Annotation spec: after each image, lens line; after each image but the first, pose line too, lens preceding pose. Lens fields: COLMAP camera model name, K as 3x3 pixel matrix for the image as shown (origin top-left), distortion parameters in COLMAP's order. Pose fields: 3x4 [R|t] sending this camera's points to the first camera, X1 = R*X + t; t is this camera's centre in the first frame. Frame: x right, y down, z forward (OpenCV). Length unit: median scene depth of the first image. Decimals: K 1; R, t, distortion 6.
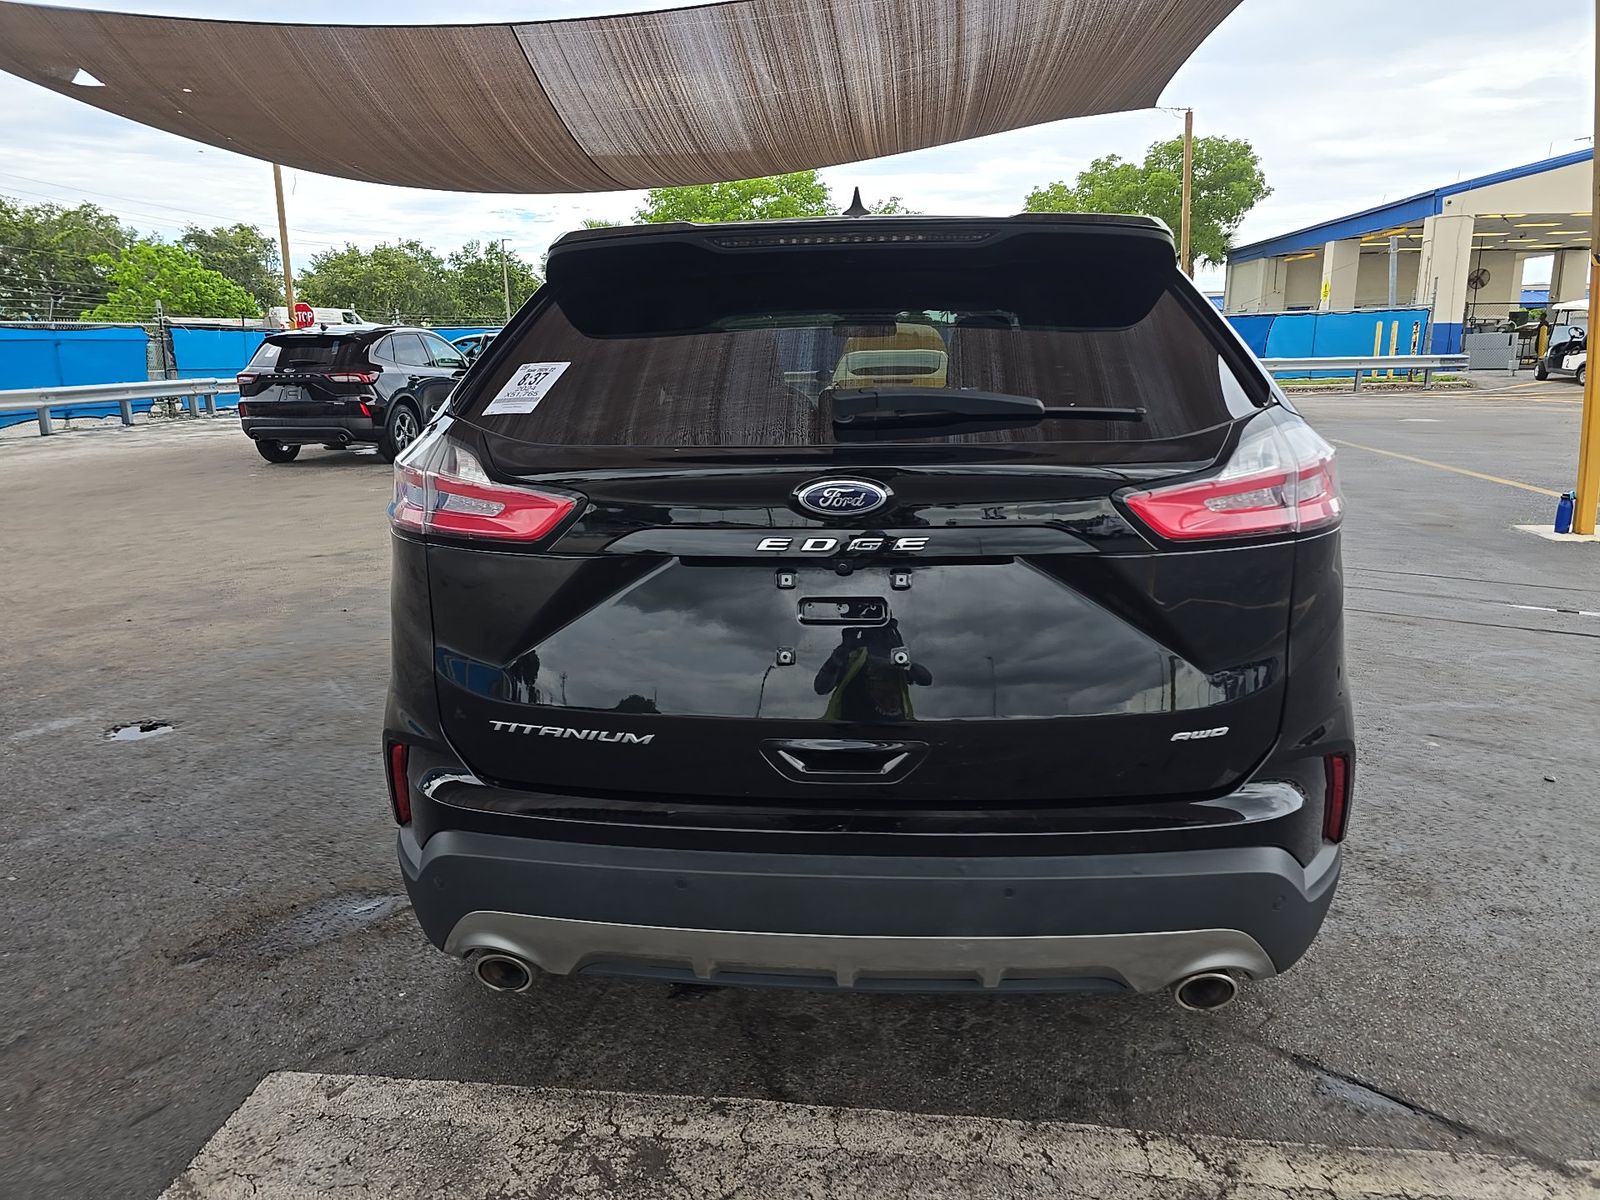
lens RADIAL K [[1099.2, 0, 793.3], [0, 1099.2, 595.0], [0, 0, 1]] dist [0.046317, -0.048409]
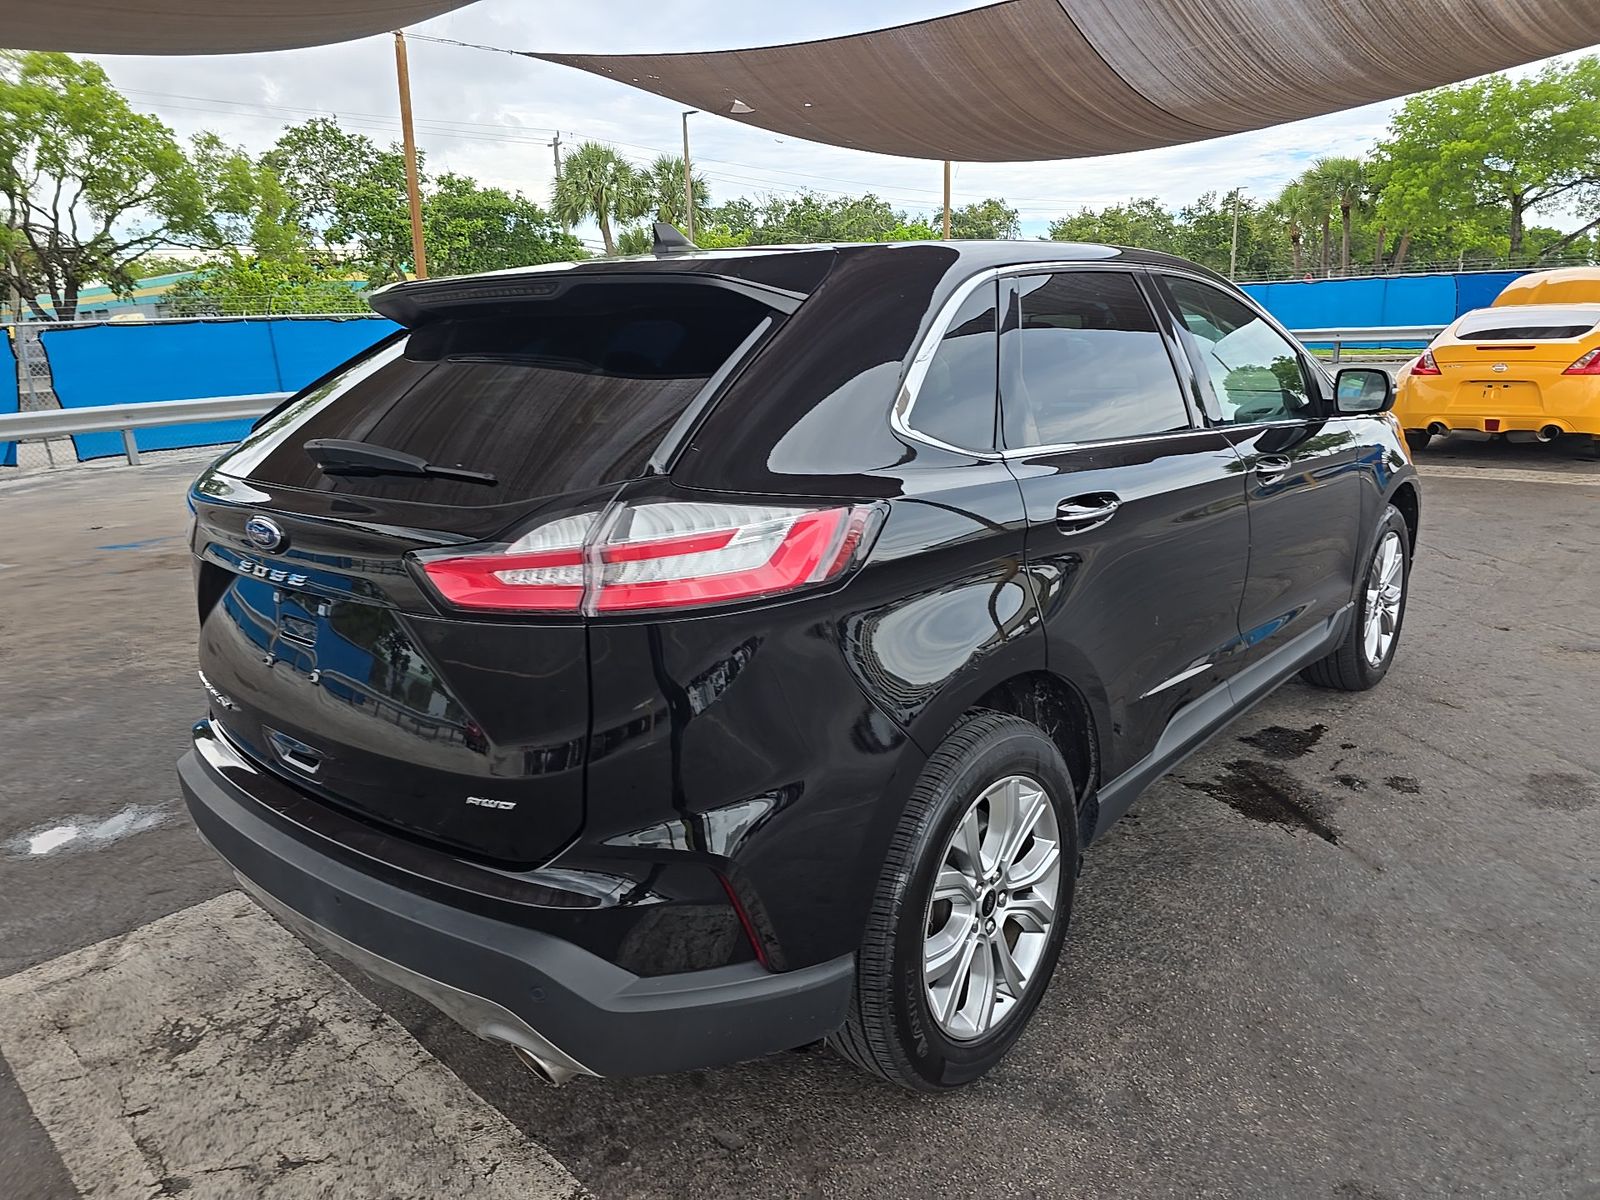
lens RADIAL K [[1119.1, 0, 762.6], [0, 1119.1, 601.1], [0, 0, 1]] dist [-0.036516, 0.077067]
pose [[0.784818, 0.121345, -0.607731, 0.184212], [-0.097212, 0.992608, 0.072654, -0.021932], [0.612055, 0.002059, 0.790813, 0.061382]]
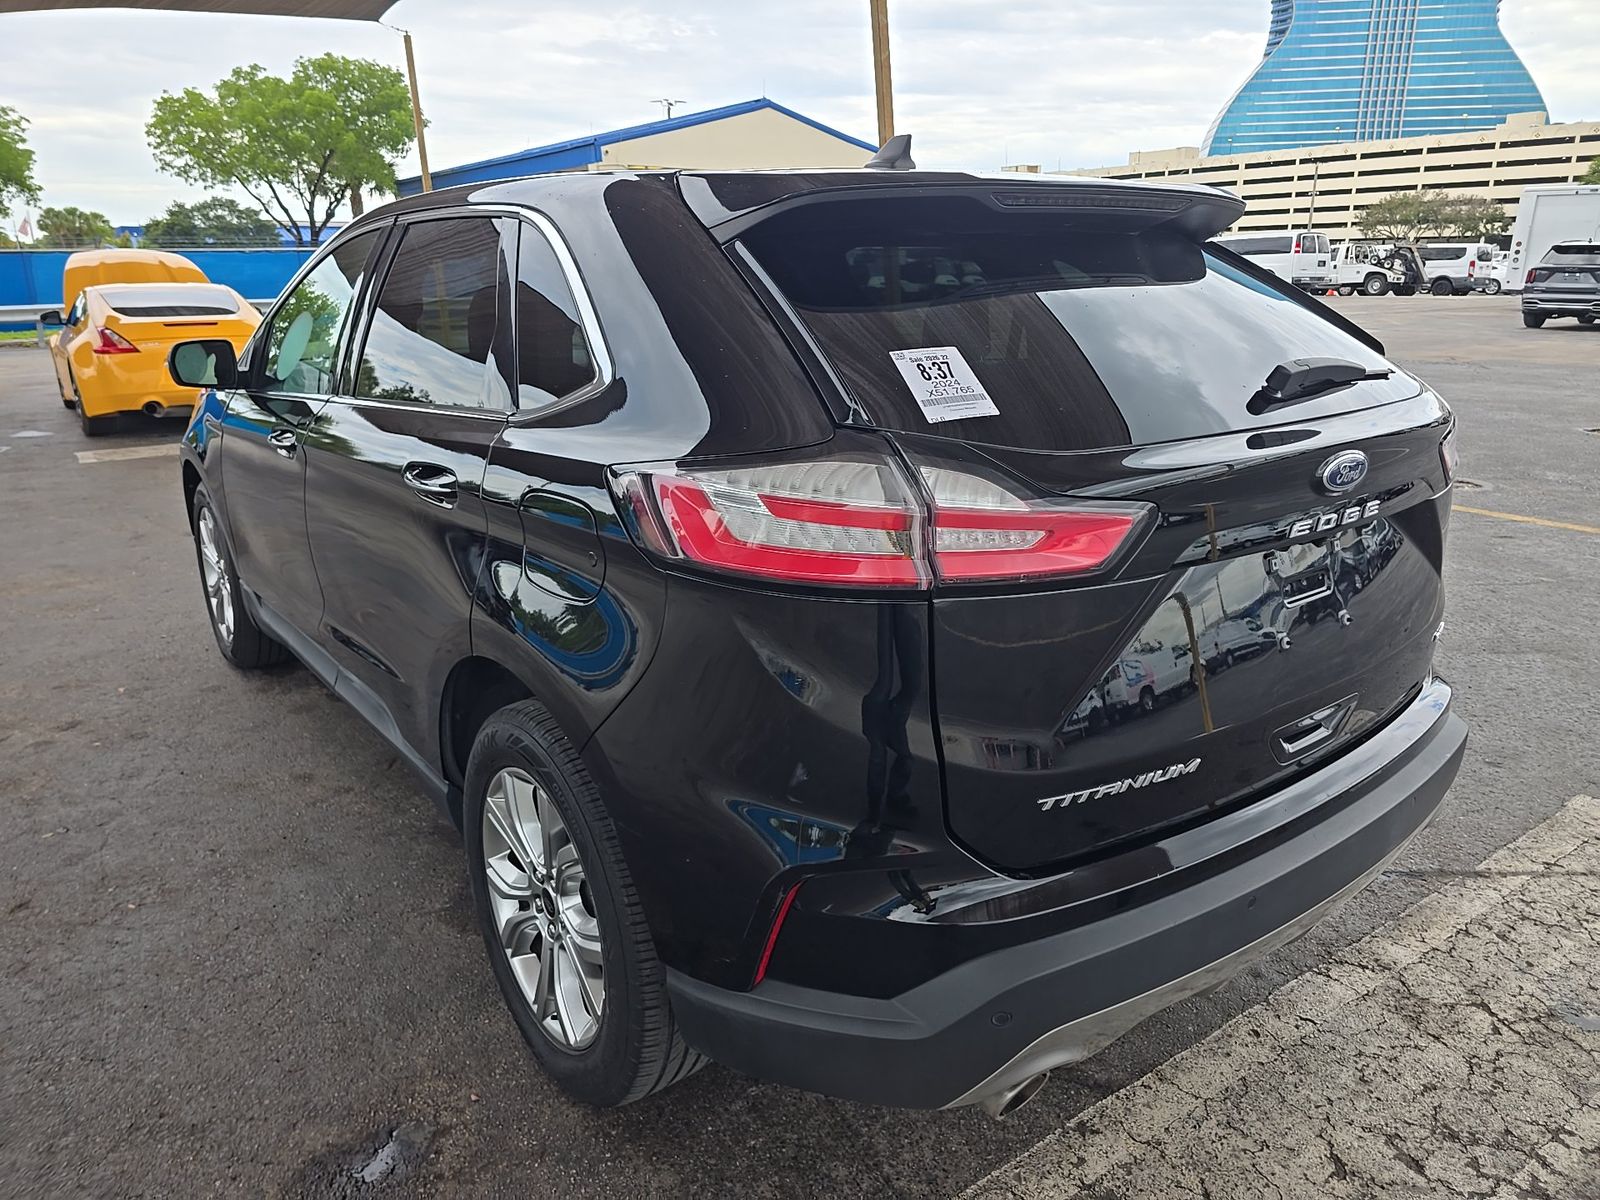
lens RADIAL K [[1099.2, 0, 793.3], [0, 1099.2, 595.0], [0, 0, 1]] dist [0.046317, -0.048409]
pose [[0.737505, -0.184294, 0.649710, -0.156039], [0.145897, 0.982806, 0.113167, -0.026162], [-0.659394, 0.011330, 0.751712, 0.088227]]
